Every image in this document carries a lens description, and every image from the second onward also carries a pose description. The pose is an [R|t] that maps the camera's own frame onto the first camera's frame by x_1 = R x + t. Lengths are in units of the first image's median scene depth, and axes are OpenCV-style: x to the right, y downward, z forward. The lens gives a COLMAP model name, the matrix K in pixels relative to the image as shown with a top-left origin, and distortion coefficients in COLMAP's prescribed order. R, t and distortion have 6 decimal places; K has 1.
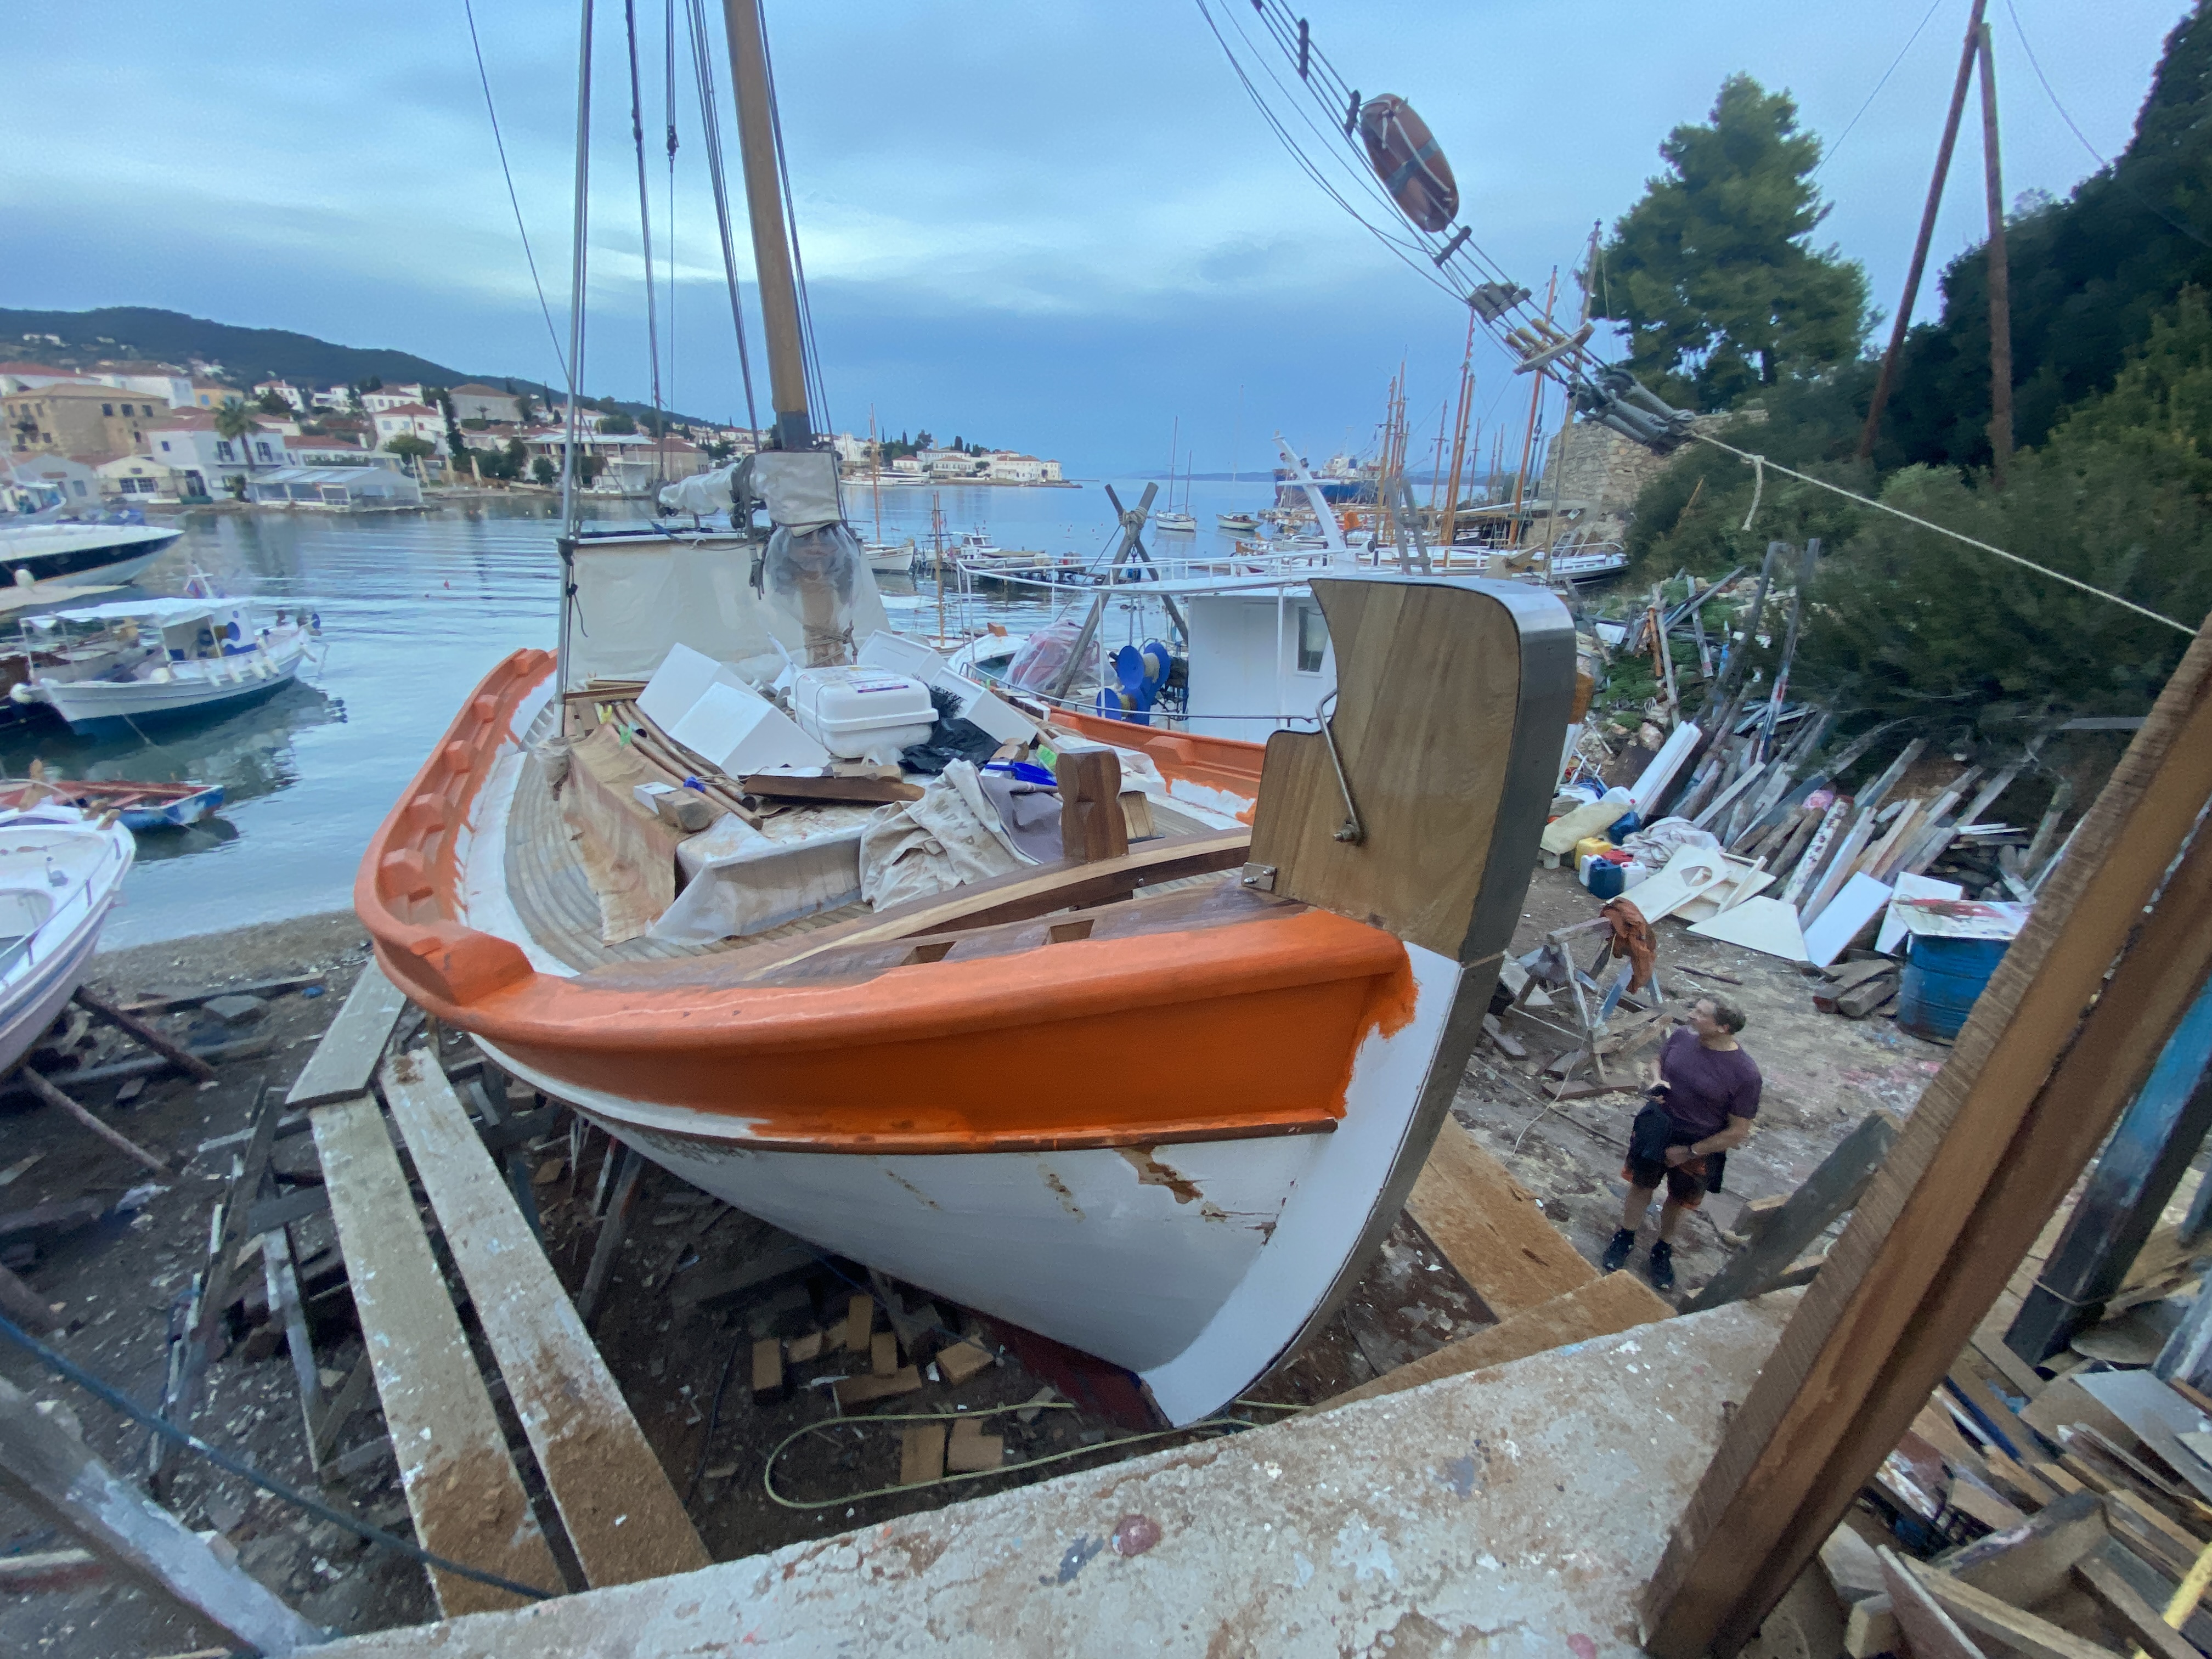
lens RADIAL K [[901.3, 0, 1106.0], [0, 901.3, 829.5], [0, 0, 1]] dist [0.013352, -0.016622]
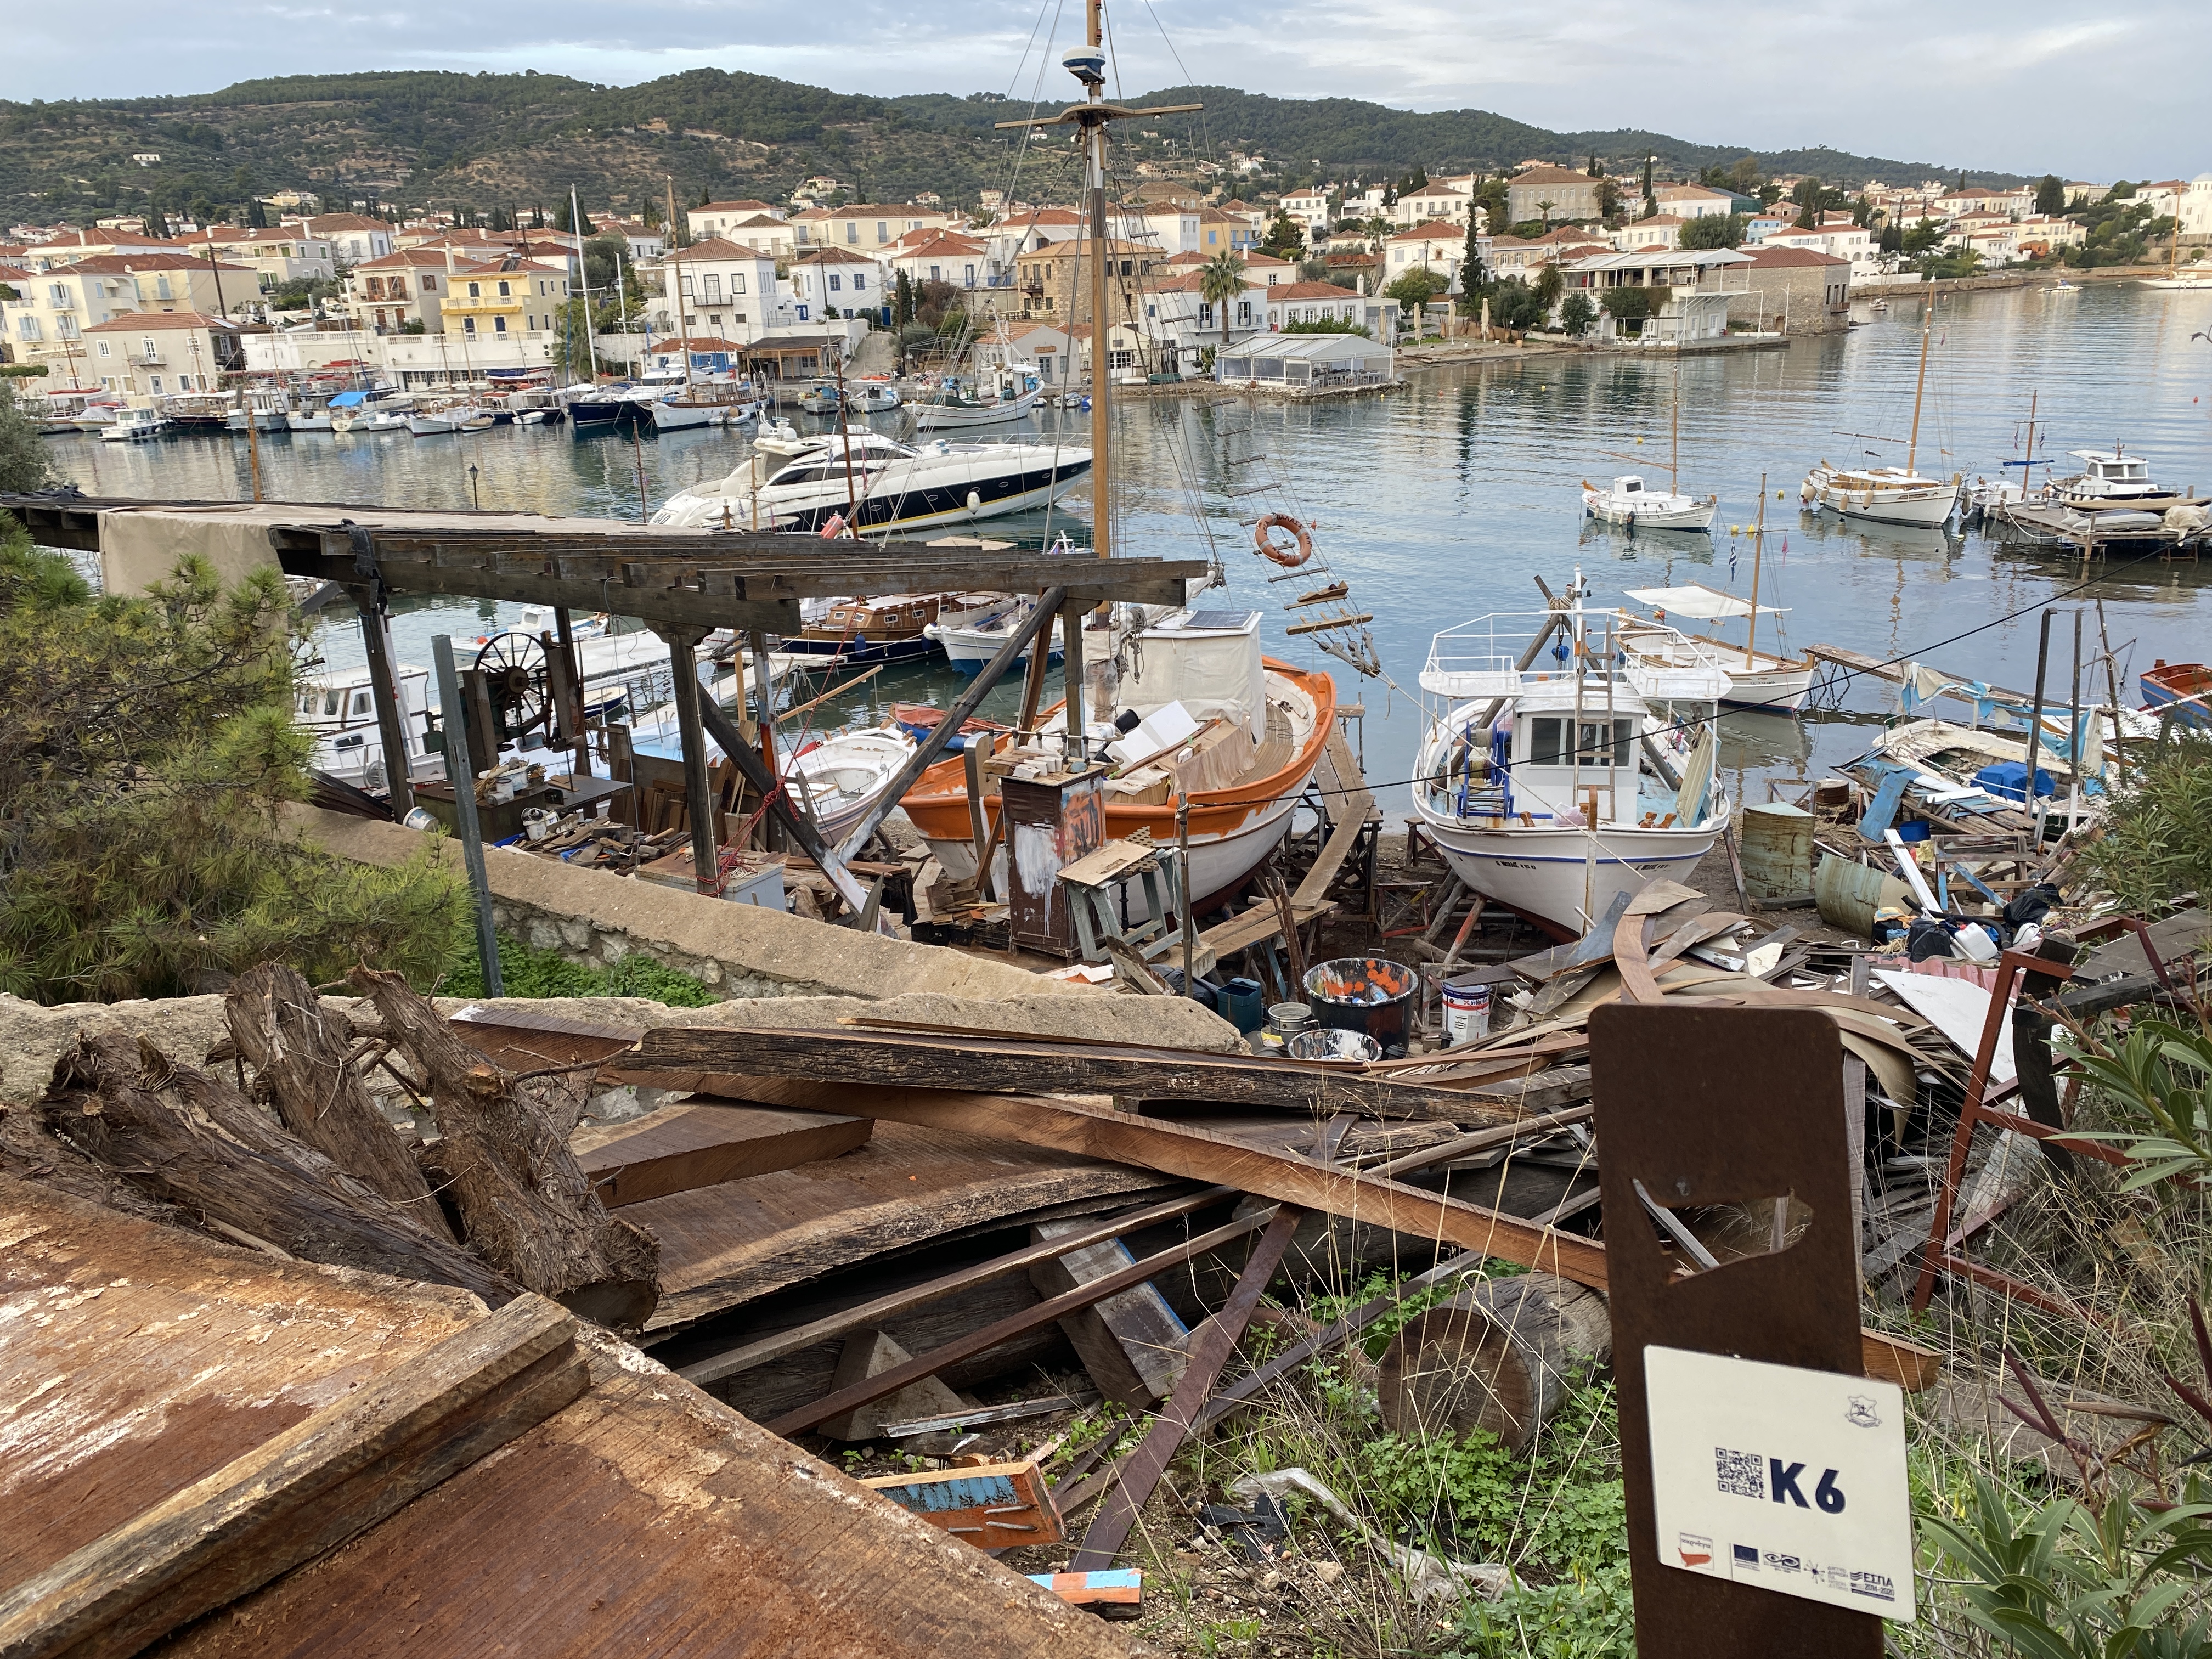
lens RADIAL K [[1703.3, 0, 1106.0], [0, 1703.3, 829.5], [0, 0, 1]] dist [0.005816, -0.002500]
pose [[0.684207, 0.174631, -0.708071, 0.084601], [-0.214366, 0.976175, 0.033612, -0.001892], [0.697071, 0.128789, 0.705341, -0.059147]]
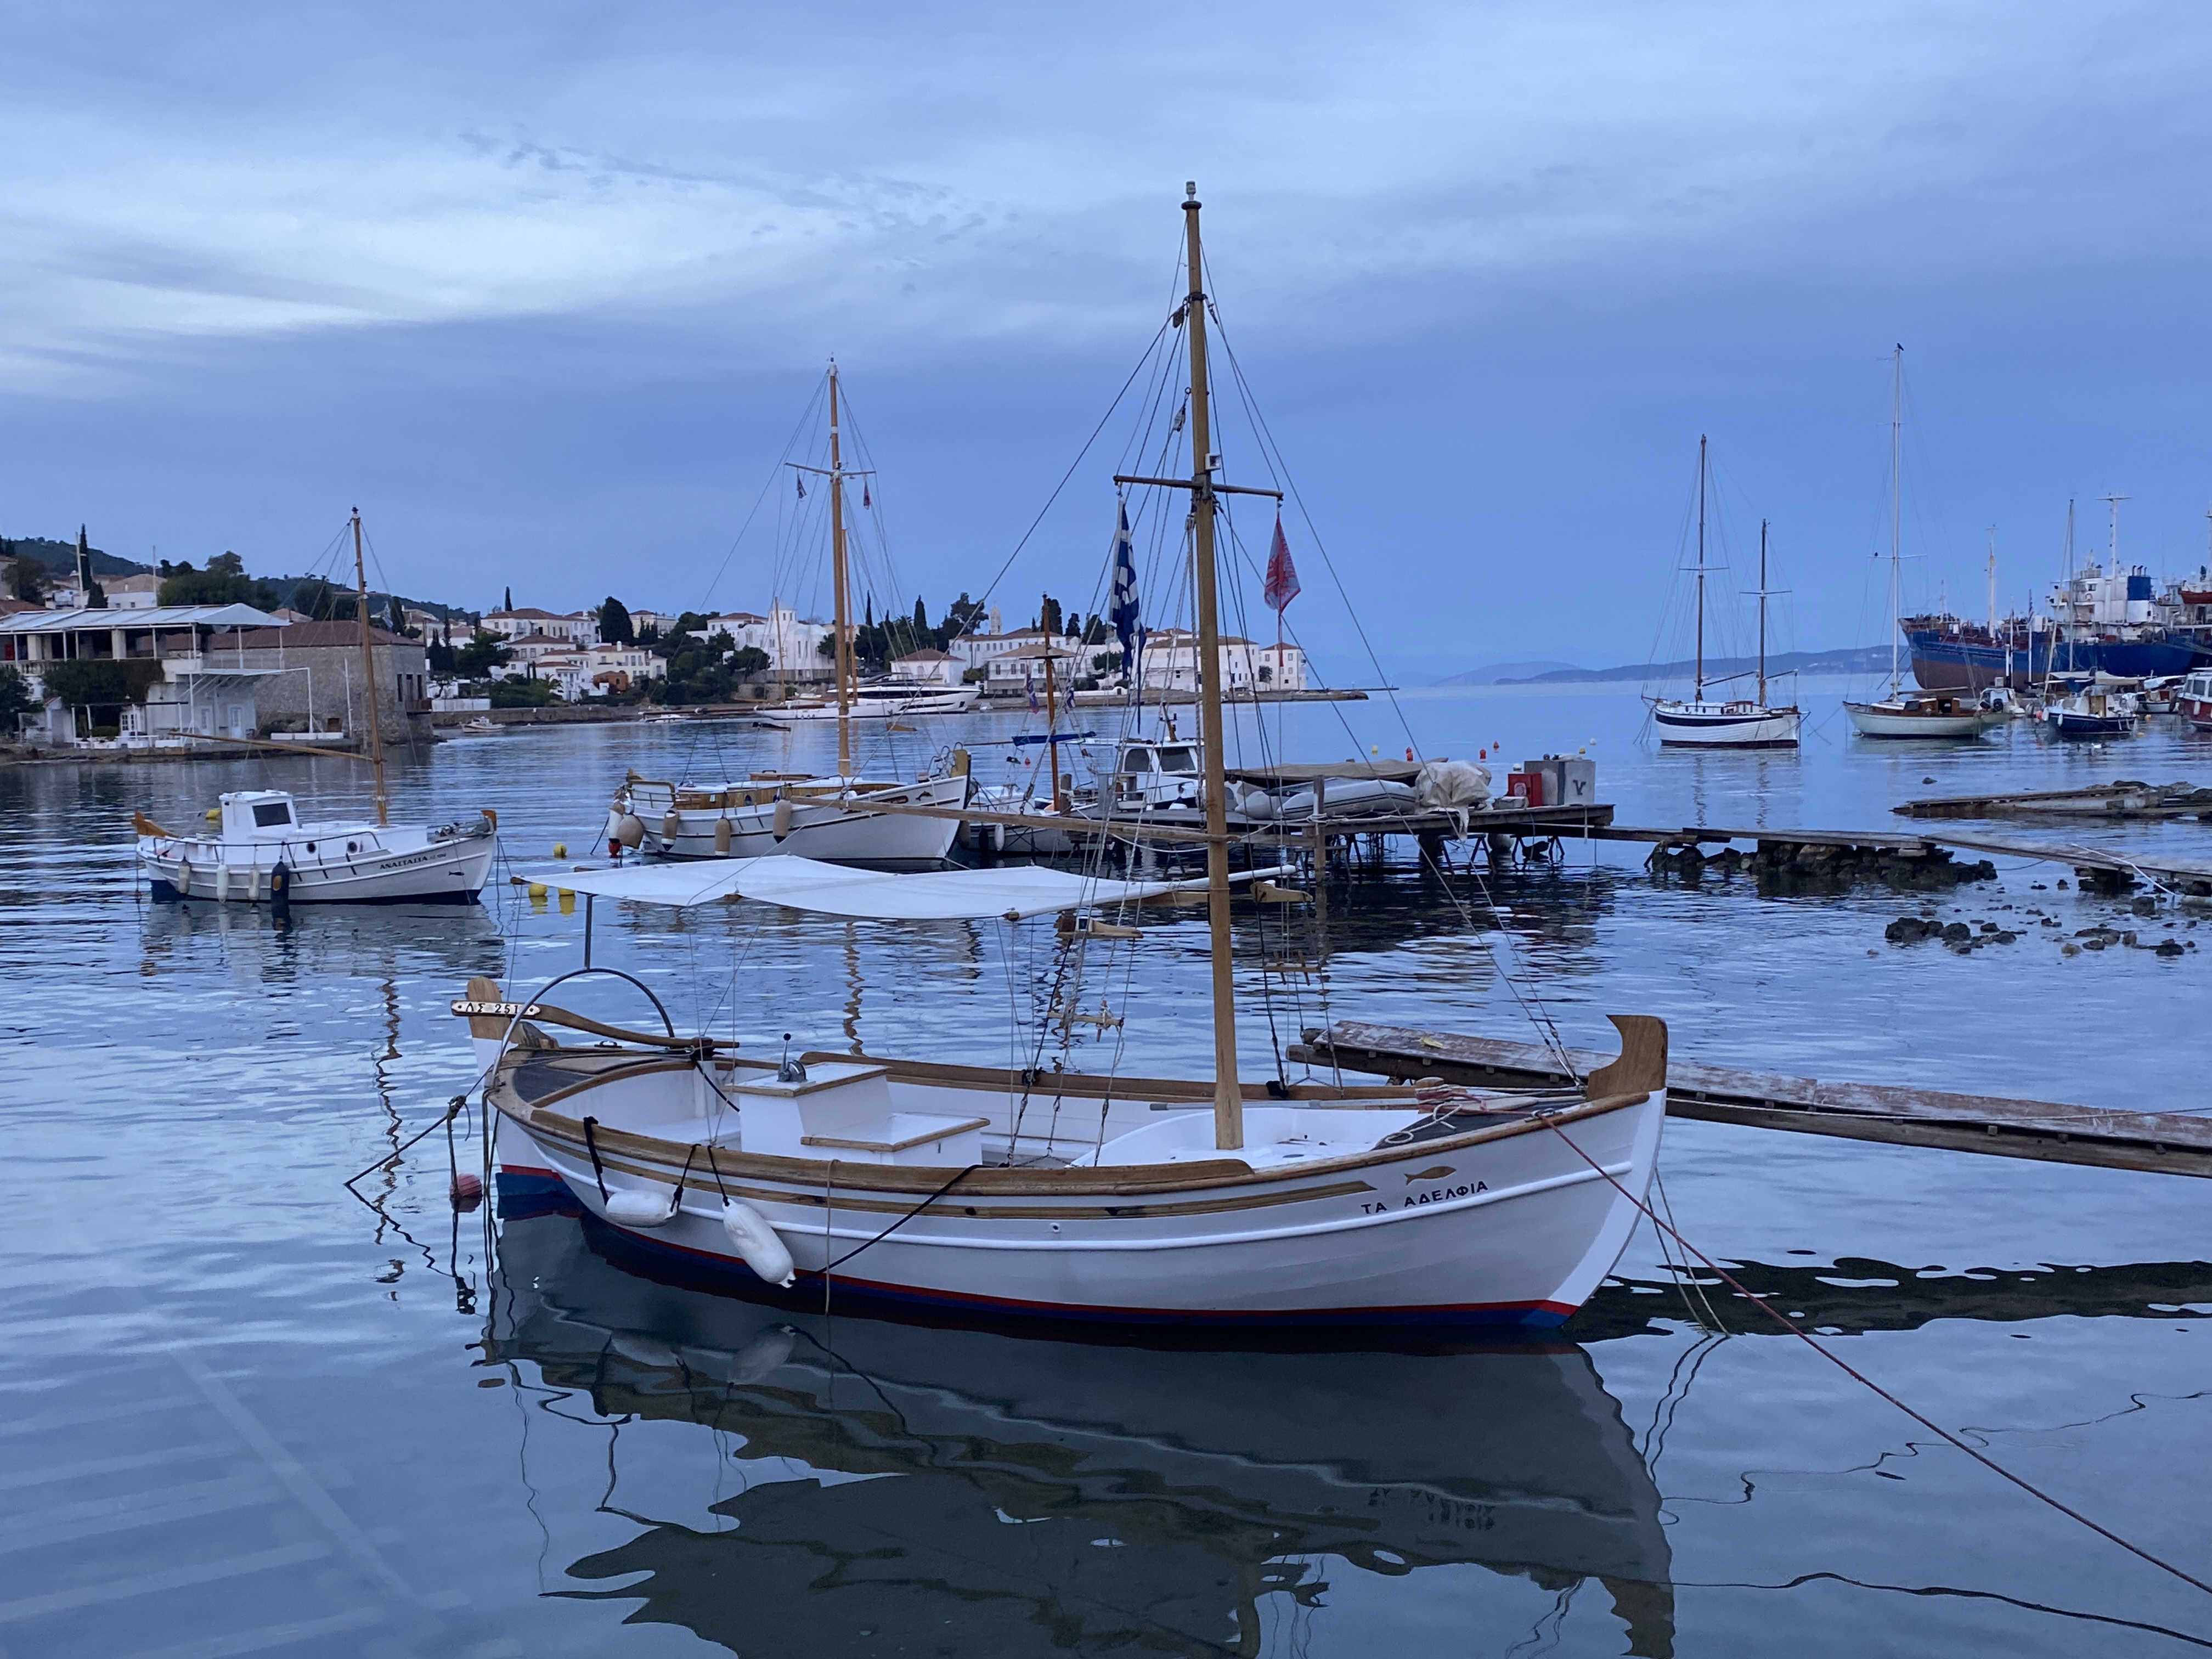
lens RADIAL K [[2405.3, 0, 1106.0], [0, 2405.3, 829.5], [0, 0, 1]] dist [0.196329, -0.474946]
pose [[0.990775, -0.043170, -0.128459, -0.024415], [0.001230, 0.950731, -0.310014, -0.019952], [0.135514, 0.306996, 0.942013, 0.097691]]
